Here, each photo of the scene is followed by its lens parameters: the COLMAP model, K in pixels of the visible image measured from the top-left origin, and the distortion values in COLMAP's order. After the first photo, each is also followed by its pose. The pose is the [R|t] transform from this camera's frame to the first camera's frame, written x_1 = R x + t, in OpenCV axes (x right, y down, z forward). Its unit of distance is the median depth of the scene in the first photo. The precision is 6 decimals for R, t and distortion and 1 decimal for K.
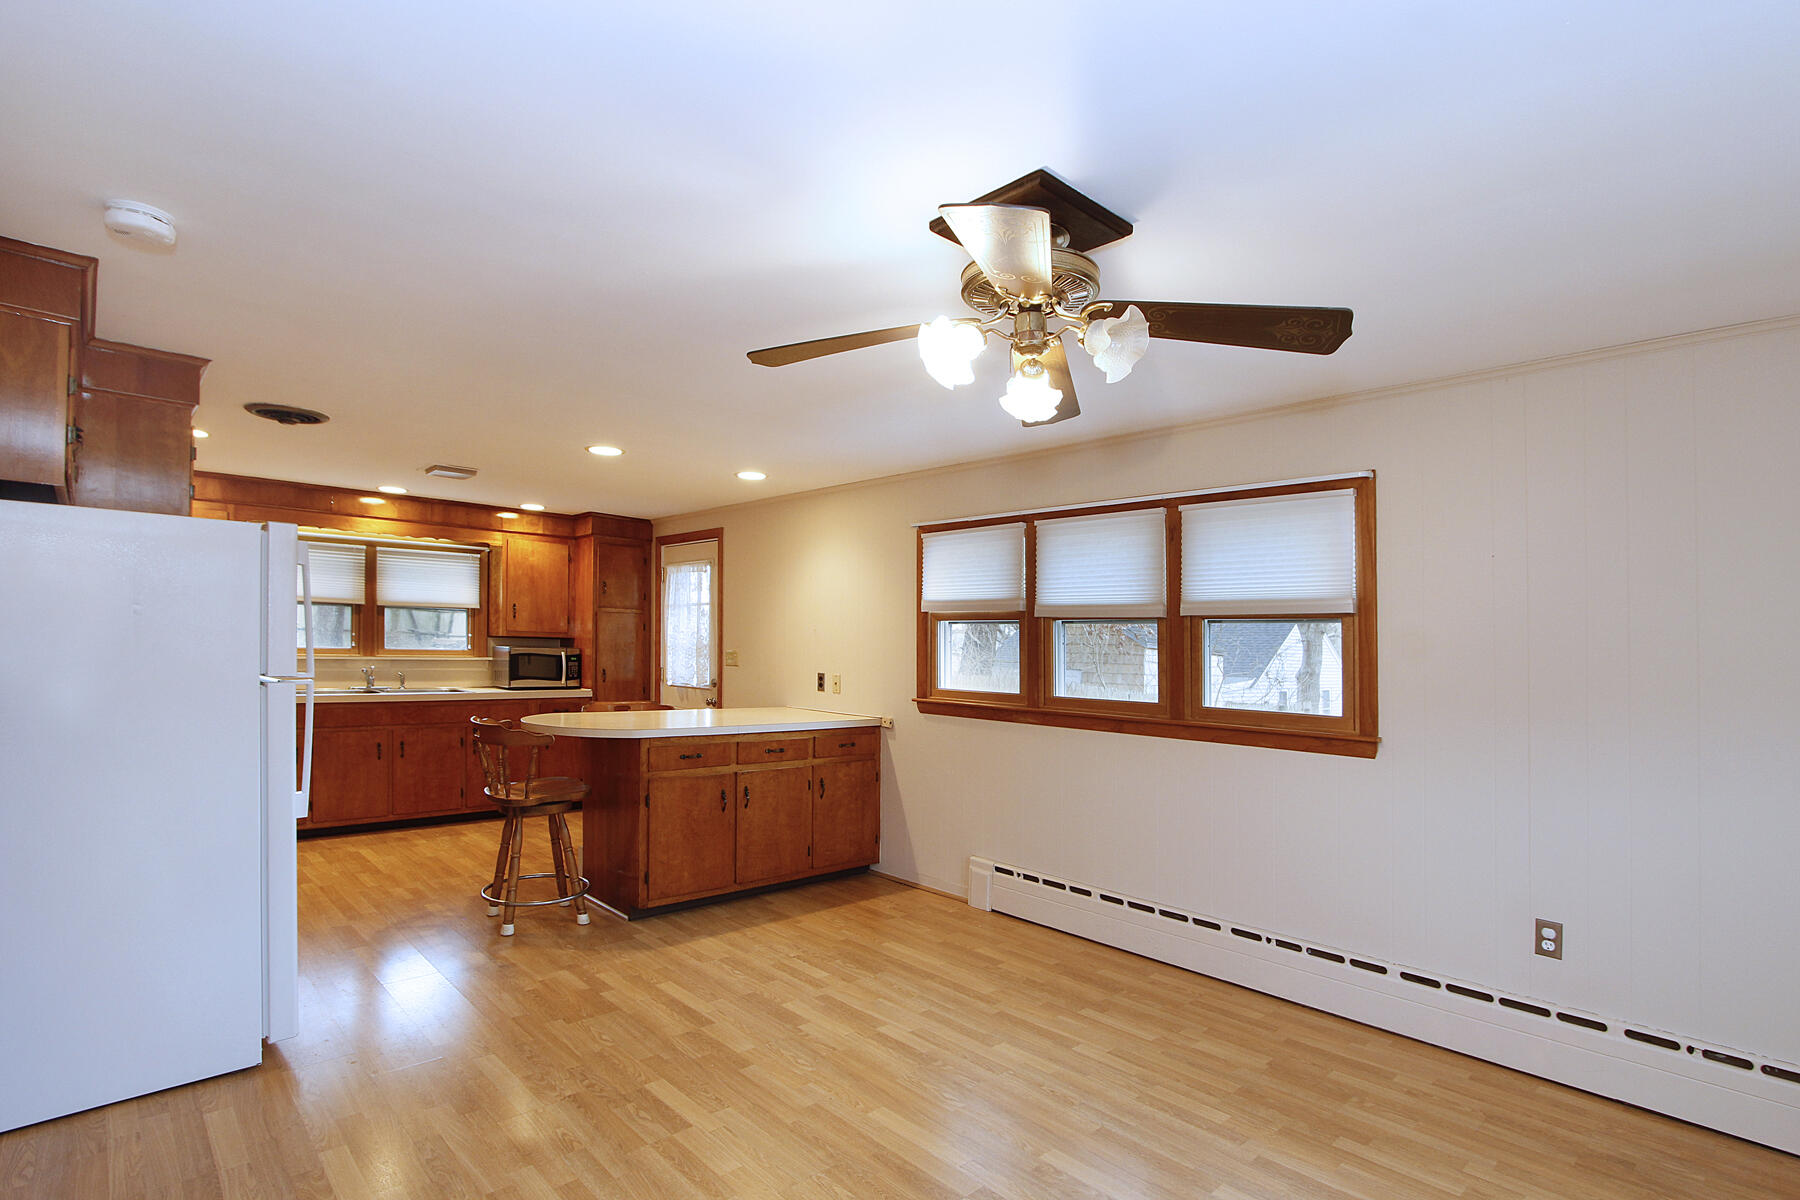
lens RADIAL K [[856.1, 0, 925.3], [0, 856.1, 683.8], [0, 0, 1]] dist [-0.000159, 0.000036]
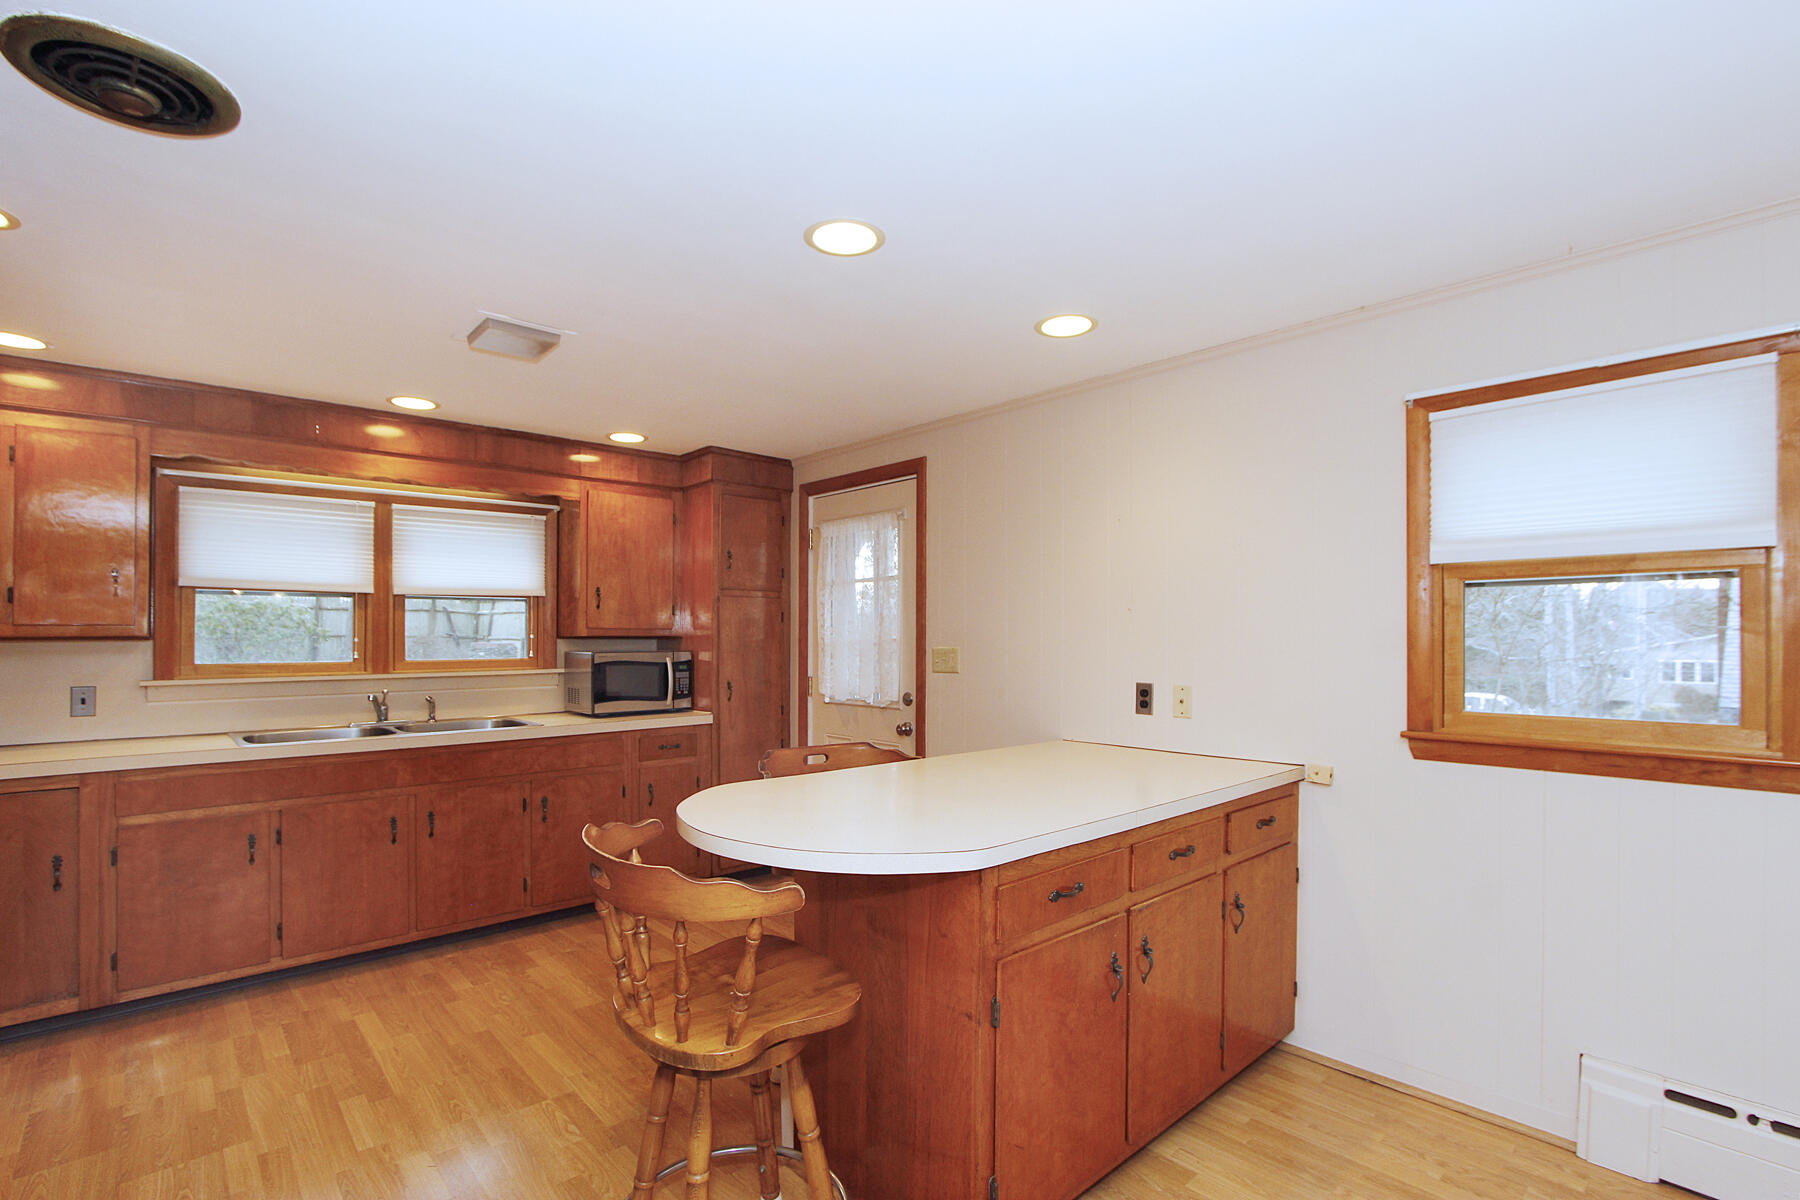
lens RADIAL K [[843.5, 0, 940.5], [0, 843.5, 636.5], [0, 0, 1]] dist [-0.015110, 0.000397]
pose [[0.999524, -0.028708, -0.011285, -0.216775], [0.028189, 0.998646, -0.043729, -0.019921], [0.012525, 0.043390, 0.998980, 0.367419]]
